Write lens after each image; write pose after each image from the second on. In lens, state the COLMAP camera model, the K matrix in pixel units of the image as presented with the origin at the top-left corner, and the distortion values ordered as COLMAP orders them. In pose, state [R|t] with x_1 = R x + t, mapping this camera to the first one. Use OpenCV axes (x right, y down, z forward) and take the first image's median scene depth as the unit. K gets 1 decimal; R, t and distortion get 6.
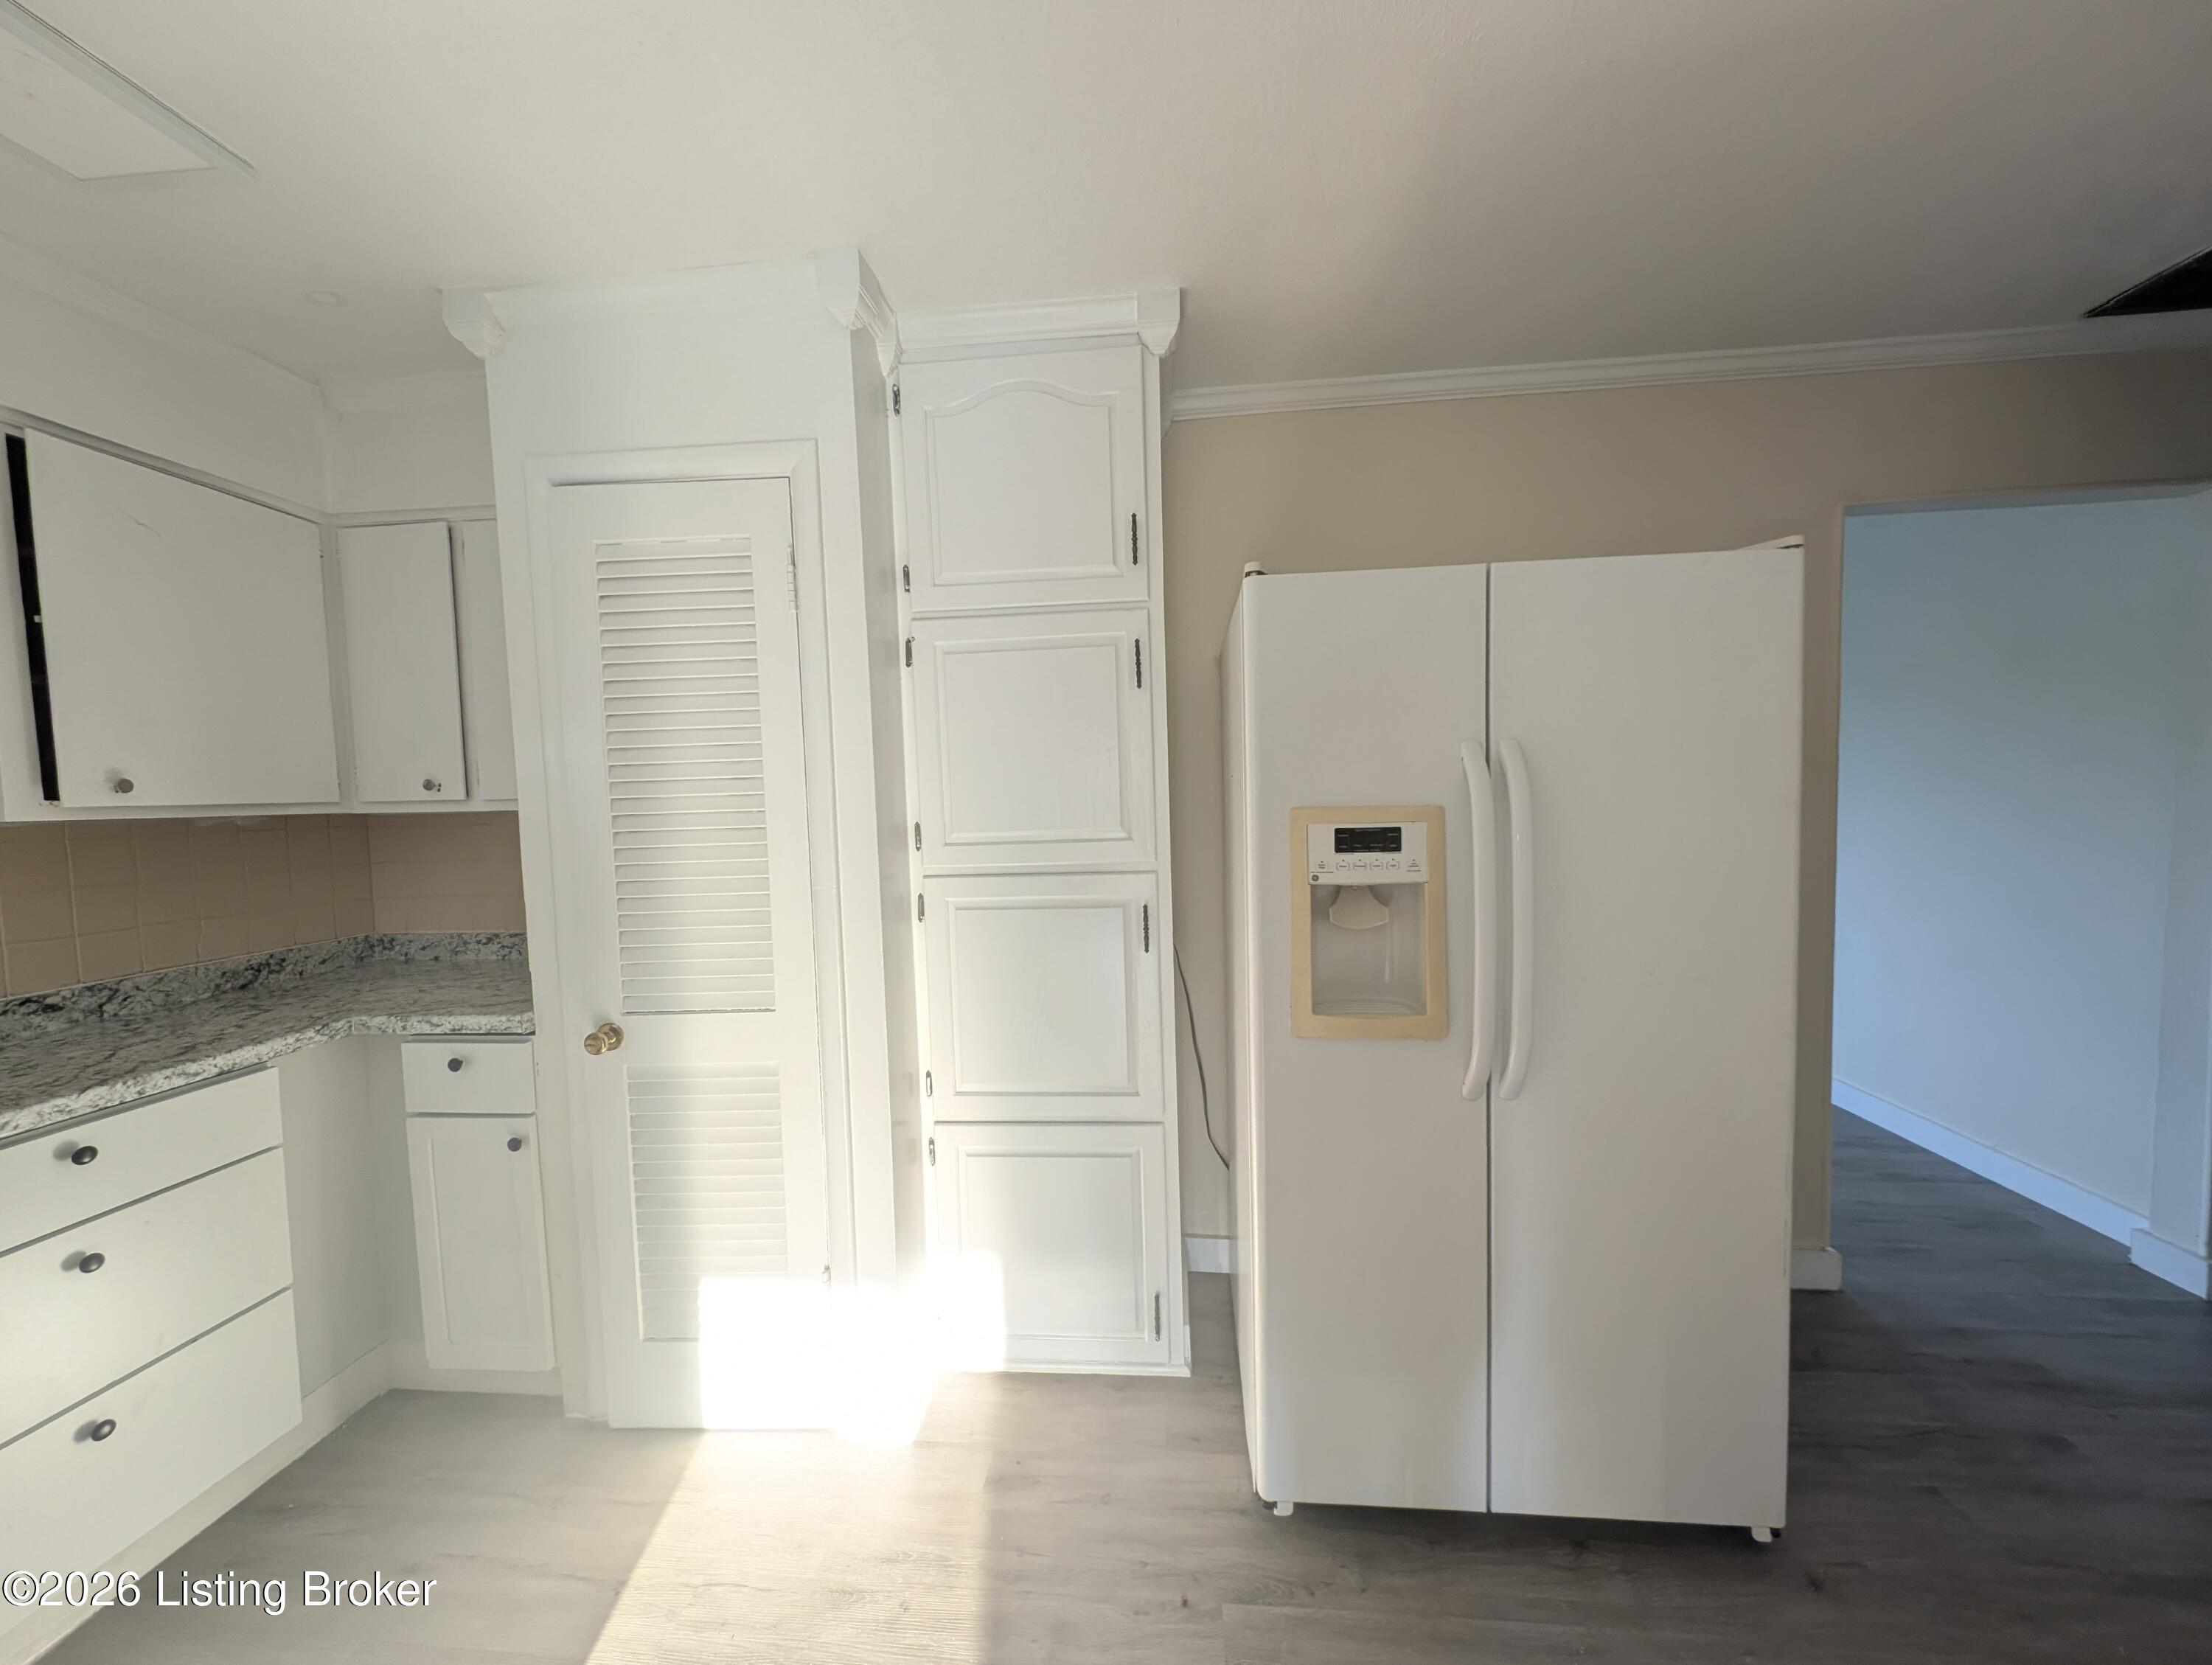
lens RADIAL K [[787.2, 0, 1108.3], [0, 787.2, 829.9], [0, 0, 1]] dist [0.000649, -0.000341]
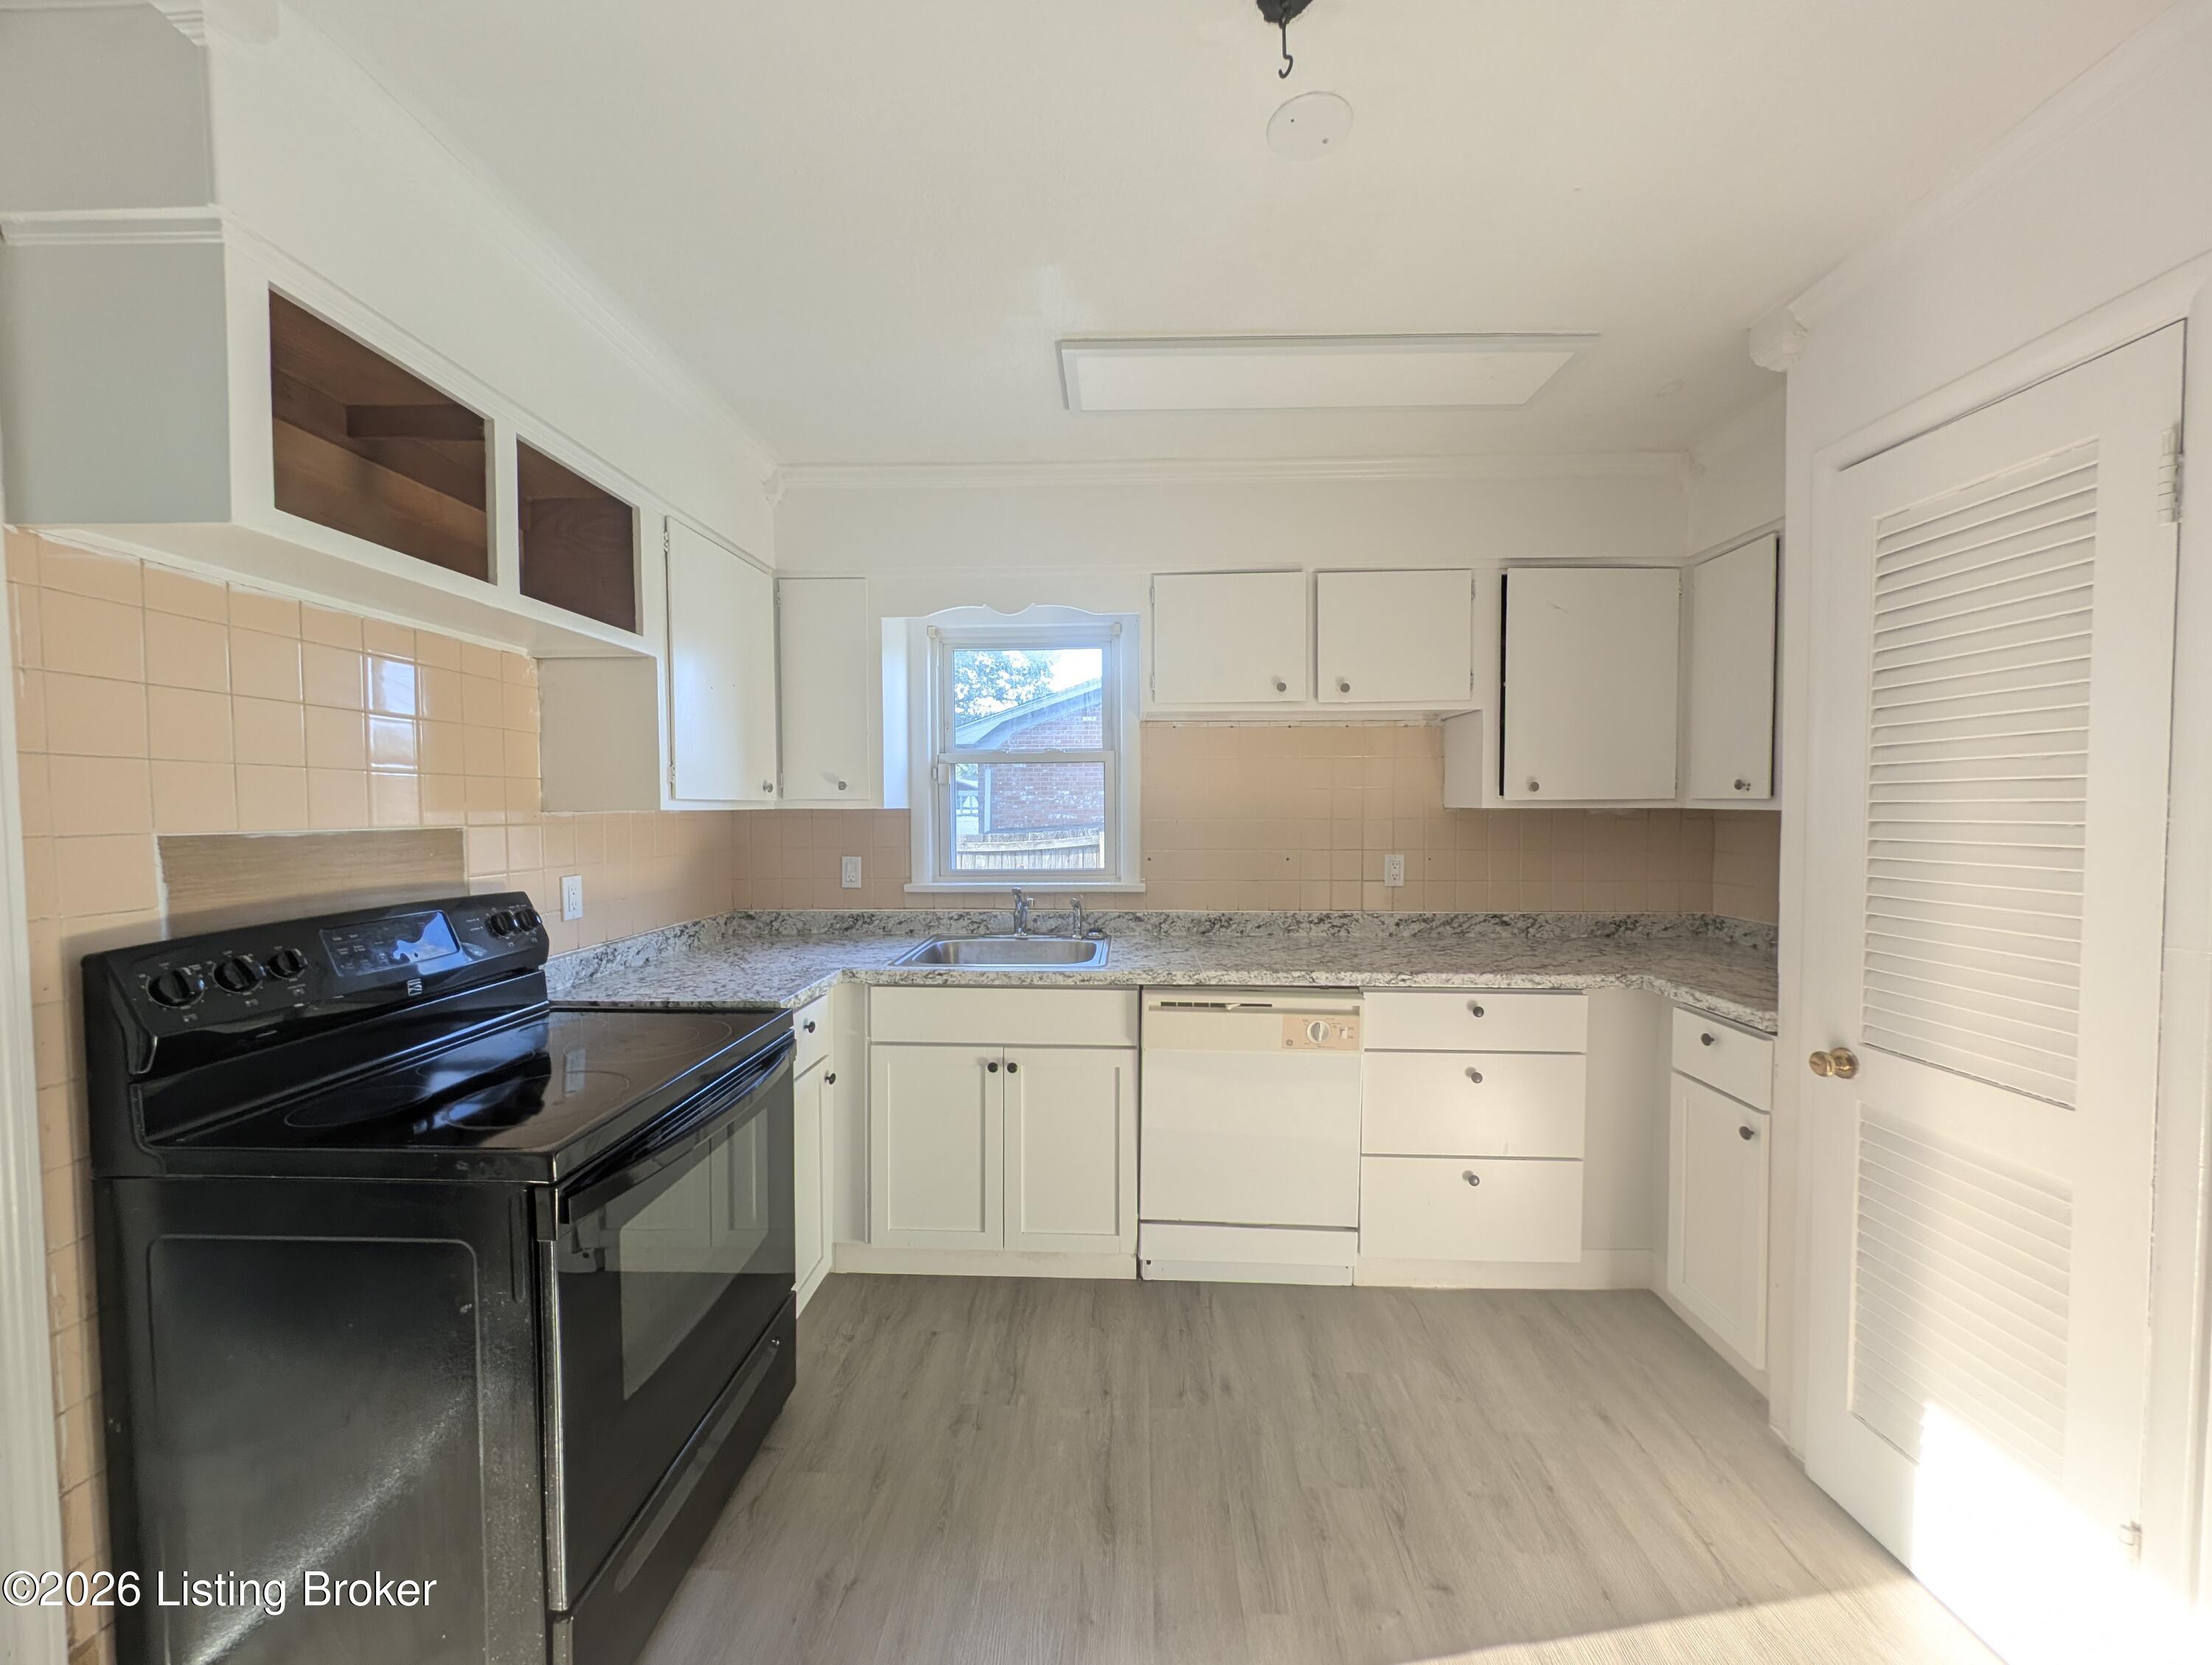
lens RADIAL K [[787.2, 0, 1108.3], [0, 787.2, 829.9], [0, 0, 1]] dist [0.000649, -0.000341]
pose [[0.058030, 0.059991, -0.996511, 0.206488], [-0.047177, 0.997242, 0.057287, -0.018836], [0.997199, 0.043688, 0.060700, 0.081463]]
